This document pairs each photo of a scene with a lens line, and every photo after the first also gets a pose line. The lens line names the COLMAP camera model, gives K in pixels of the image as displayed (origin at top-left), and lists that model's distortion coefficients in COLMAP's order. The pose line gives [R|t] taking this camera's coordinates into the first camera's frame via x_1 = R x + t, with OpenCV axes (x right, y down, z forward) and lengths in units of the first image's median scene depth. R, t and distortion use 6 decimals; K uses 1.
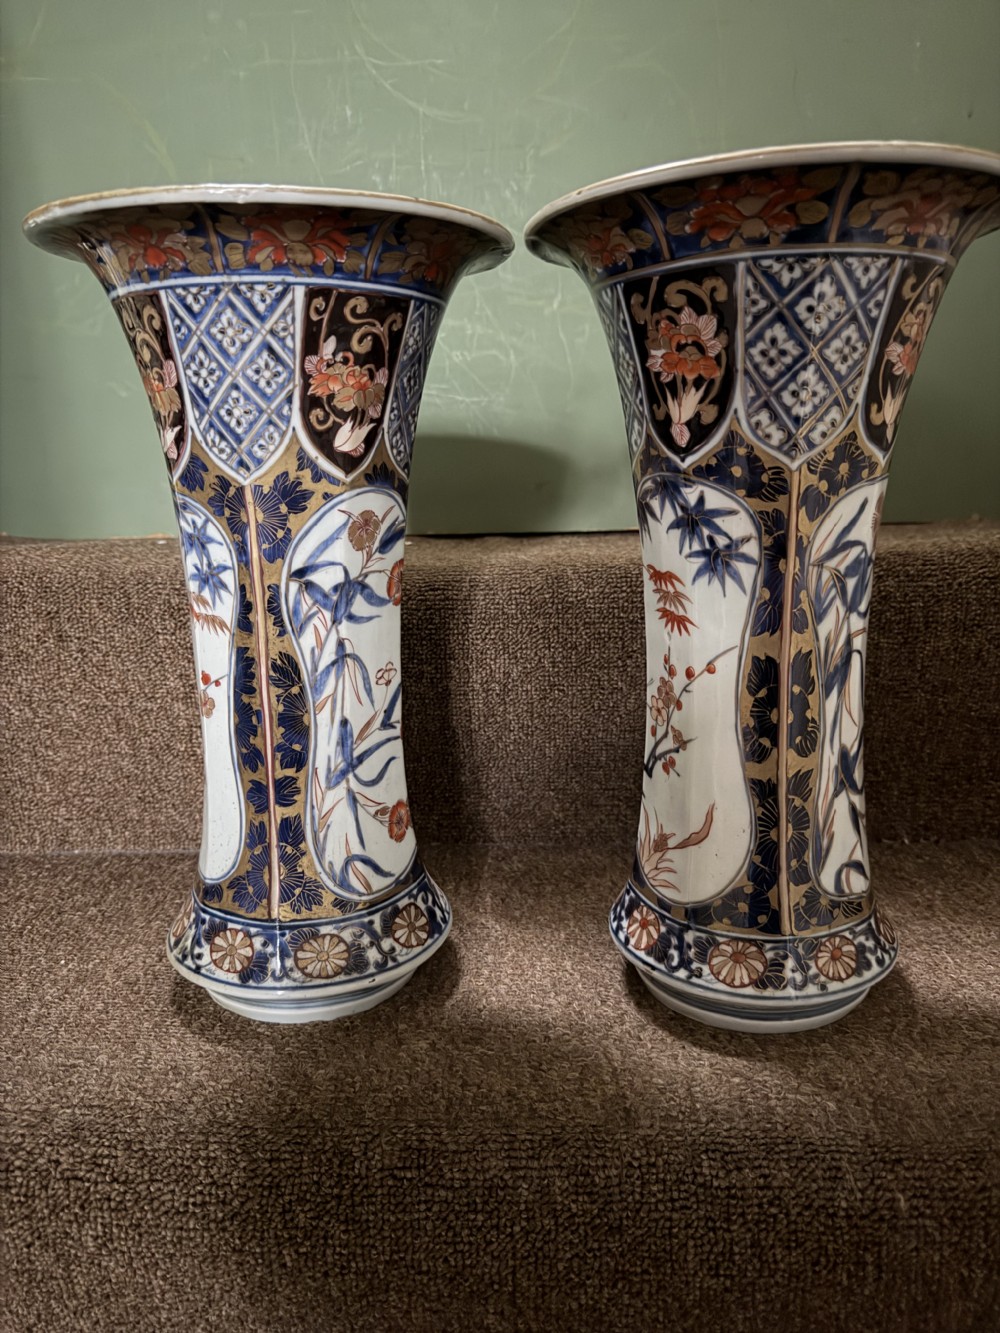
lens RADIAL K [[975.6, 0, 501.6], [0, 975.6, 662.7], [0, 0, 1]] dist [-0.034050, -0.002565]
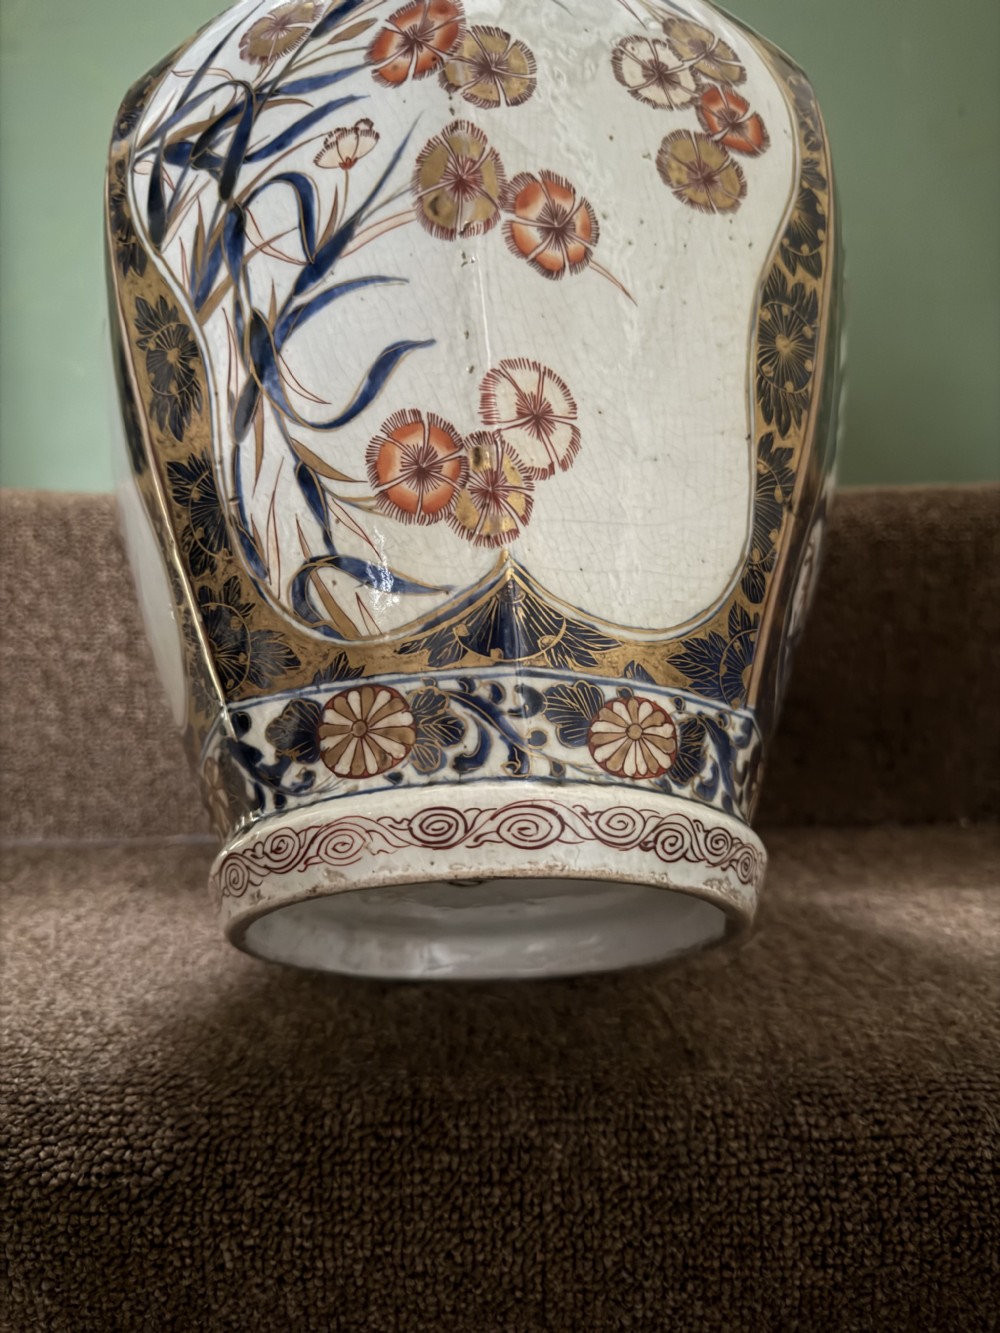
lens RADIAL K [[975.6, 0, 498.7], [0, 975.6, 680.4], [0, 0, 1]] dist [-0.034050, -0.002565]
pose [[0.999266, 0.005852, 0.037867, -0.049815], [-0.000719, 0.990958, -0.134171, 0.285747], [-0.038310, 0.134046, 0.990234, 0.223136]]
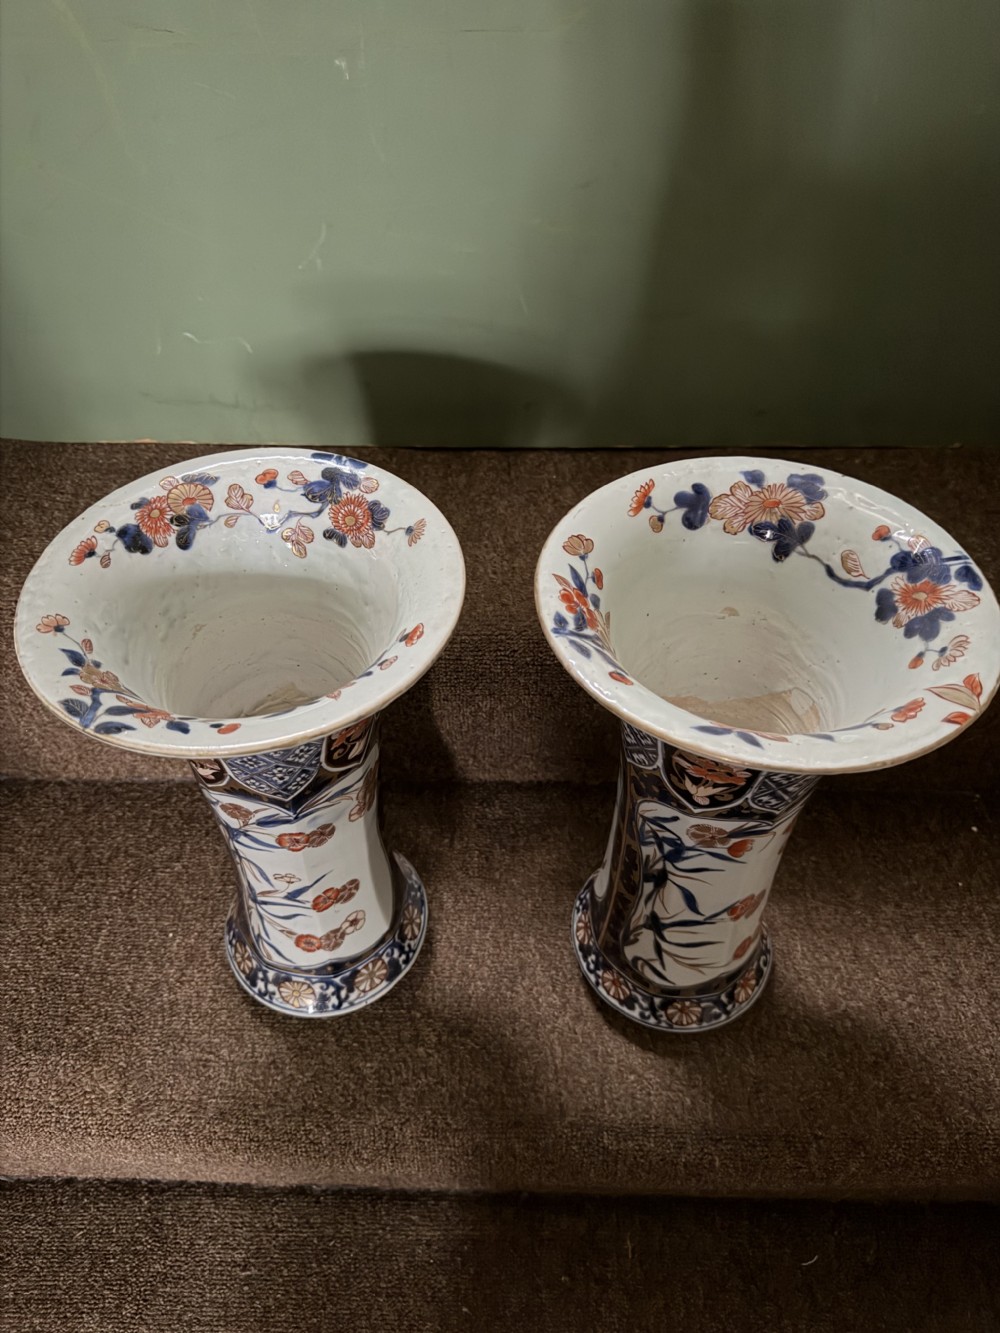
lens RADIAL K [[975.6, 0, 500.1], [0, 975.6, 659.7], [0, 0, 1]] dist [-0.034050, -0.002565]
pose [[0.999835, 0.009322, 0.015623, -0.005317], [-0.016541, 0.823292, 0.567378, -1.092369], [-0.007573, -0.567542, 0.823309, 0.089846]]
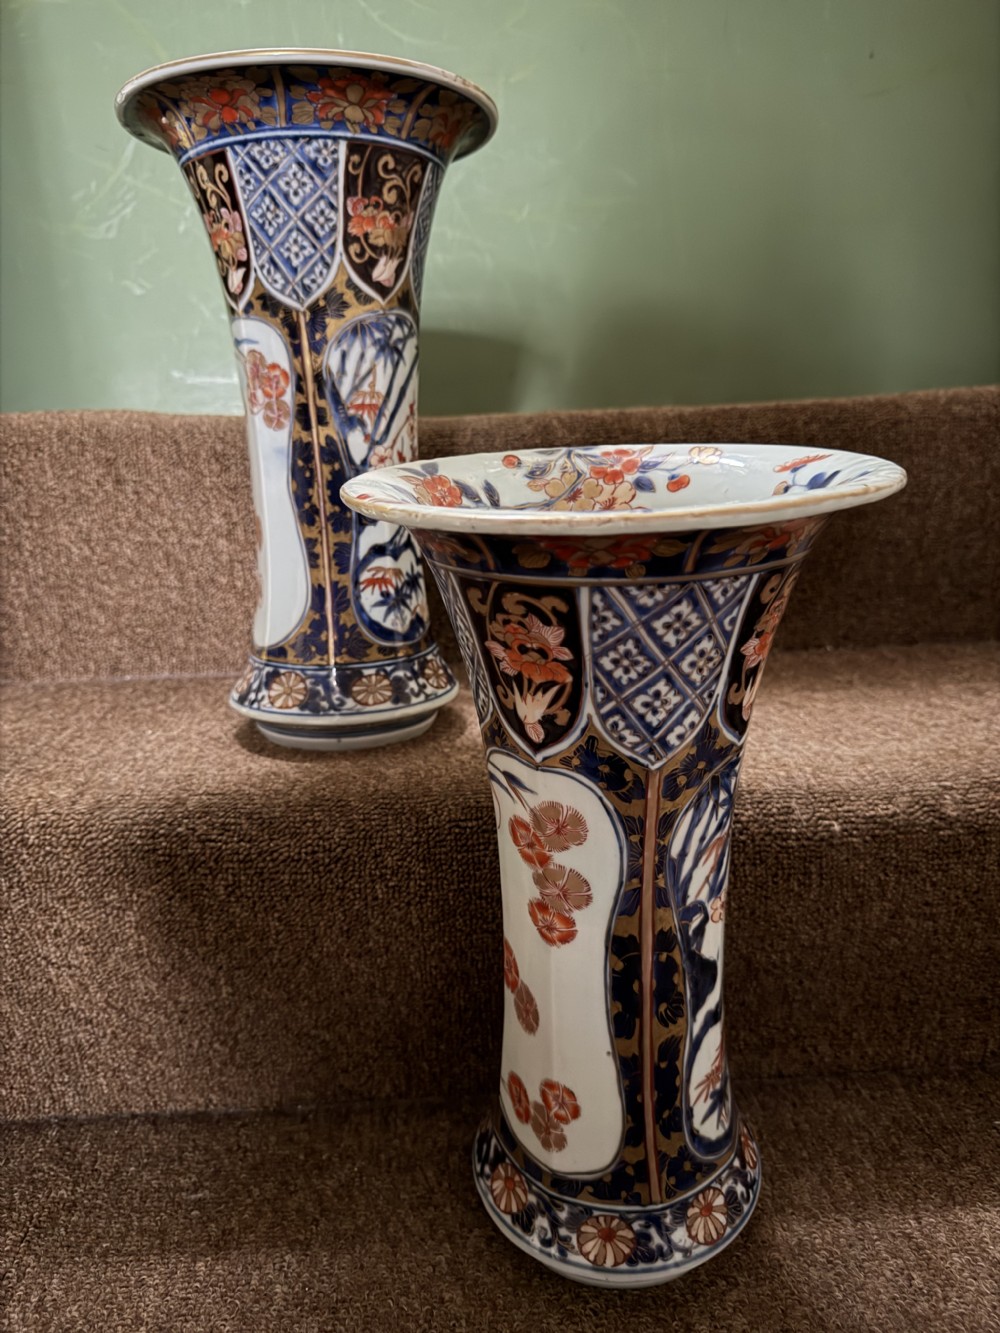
lens RADIAL K [[975.6, 0, 502.0], [0, 975.6, 679.9], [0, 0, 1]] dist [-0.034050, -0.002565]
pose [[0.996278, -0.023225, 0.083005, -0.156930], [0.020638, 0.999278, 0.031888, 0.287484], [-0.083686, -0.030056, 0.996039, -0.312290]]
